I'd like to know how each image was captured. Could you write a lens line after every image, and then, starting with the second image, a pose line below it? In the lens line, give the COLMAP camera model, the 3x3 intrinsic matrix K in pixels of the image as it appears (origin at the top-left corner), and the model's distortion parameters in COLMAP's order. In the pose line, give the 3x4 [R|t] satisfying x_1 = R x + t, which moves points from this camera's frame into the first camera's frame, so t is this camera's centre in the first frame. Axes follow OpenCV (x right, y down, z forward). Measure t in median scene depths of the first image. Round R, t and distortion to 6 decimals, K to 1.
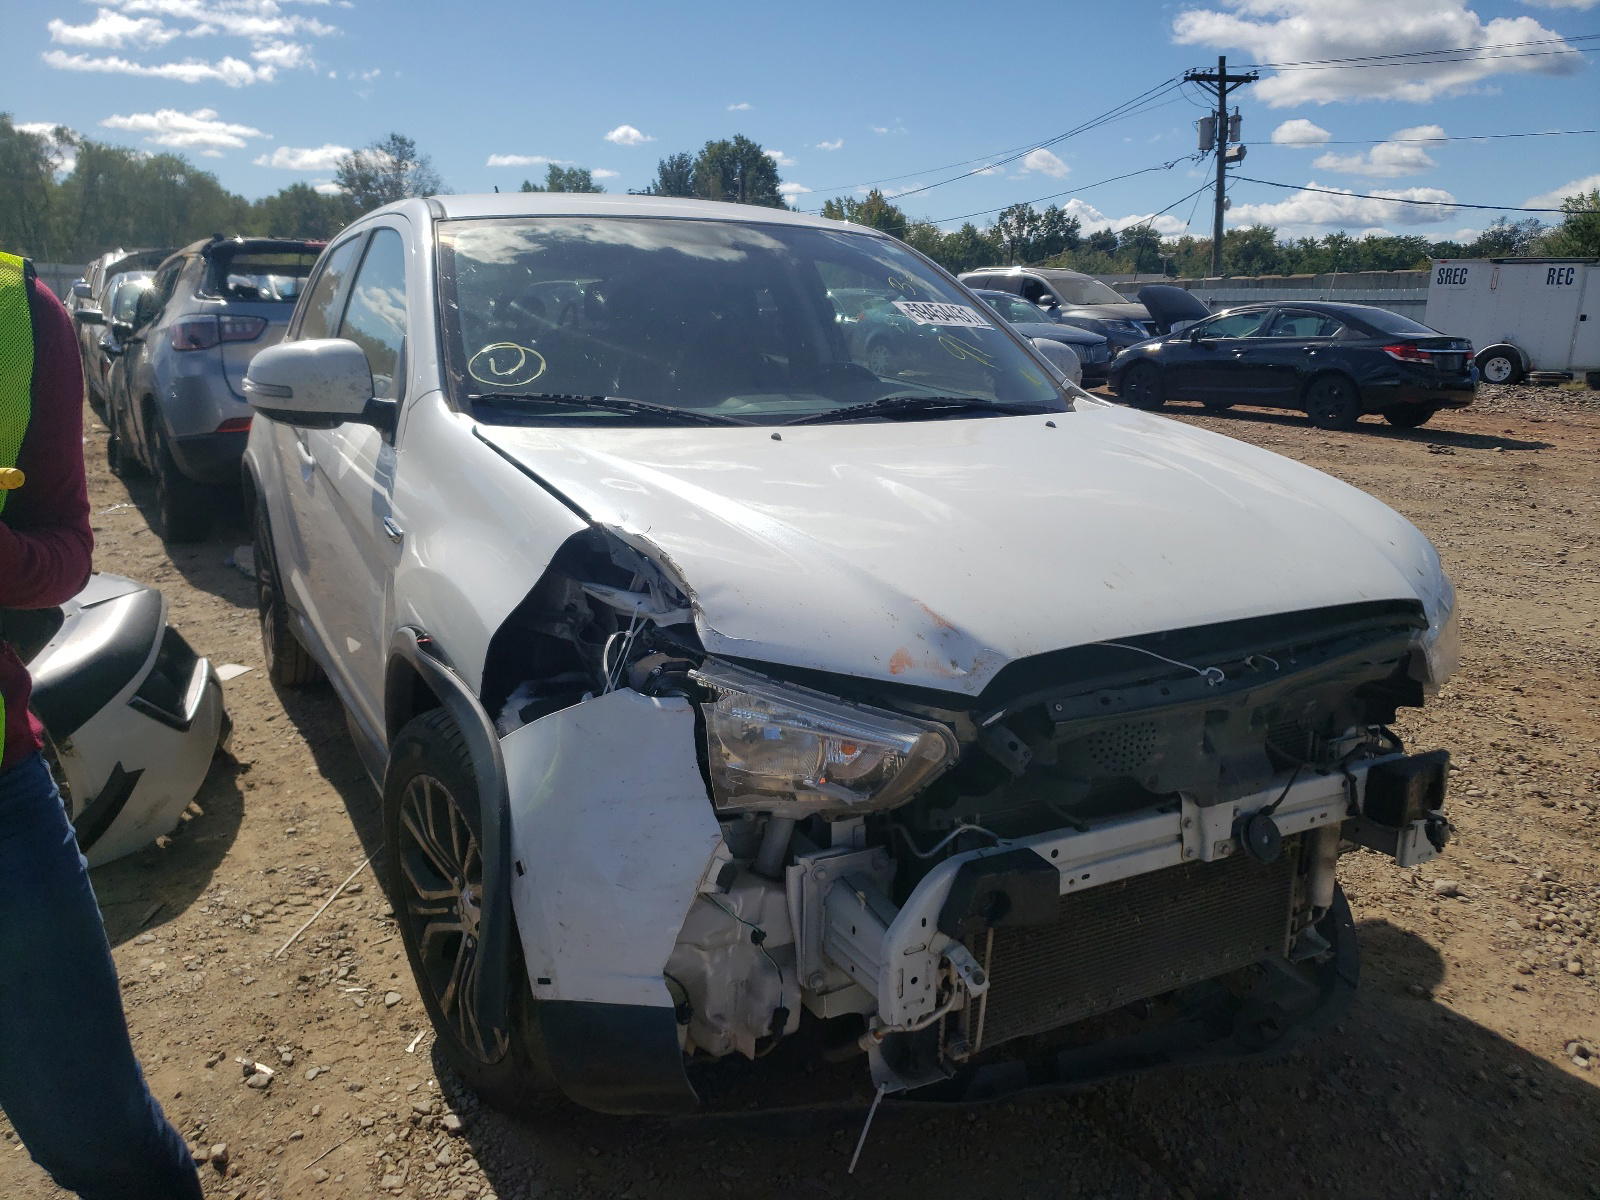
lens RADIAL K [[1353.3, 0, 832.4], [0, 1353.3, 600.7], [0, 0, 1]] dist [0.029827, 0.007776]
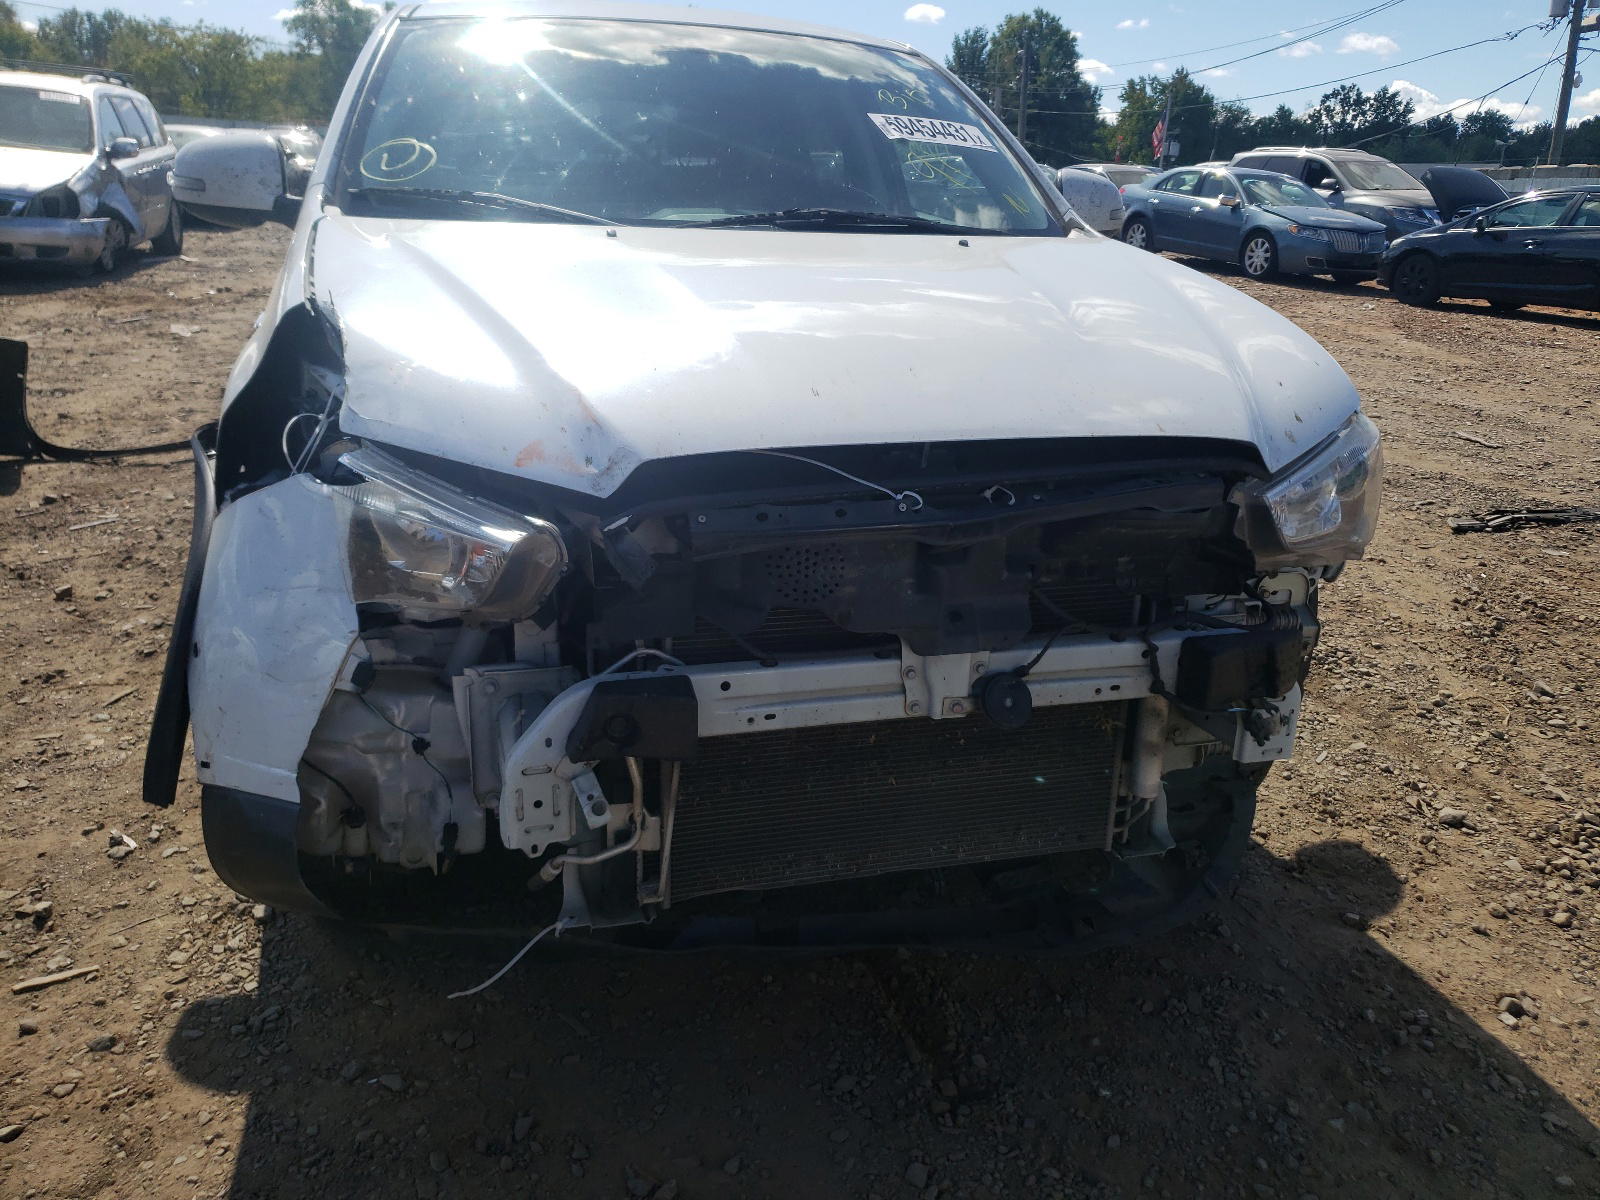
lens RADIAL K [[1353.3, 0, 832.4], [0, 1353.3, 600.7], [0, 0, 1]] dist [0.029827, 0.007776]
pose [[0.977343, 0.083864, -0.194341, 0.246087], [-0.068512, 0.994072, 0.084426, 0.029768], [0.200269, -0.069198, 0.977294, 0.086839]]
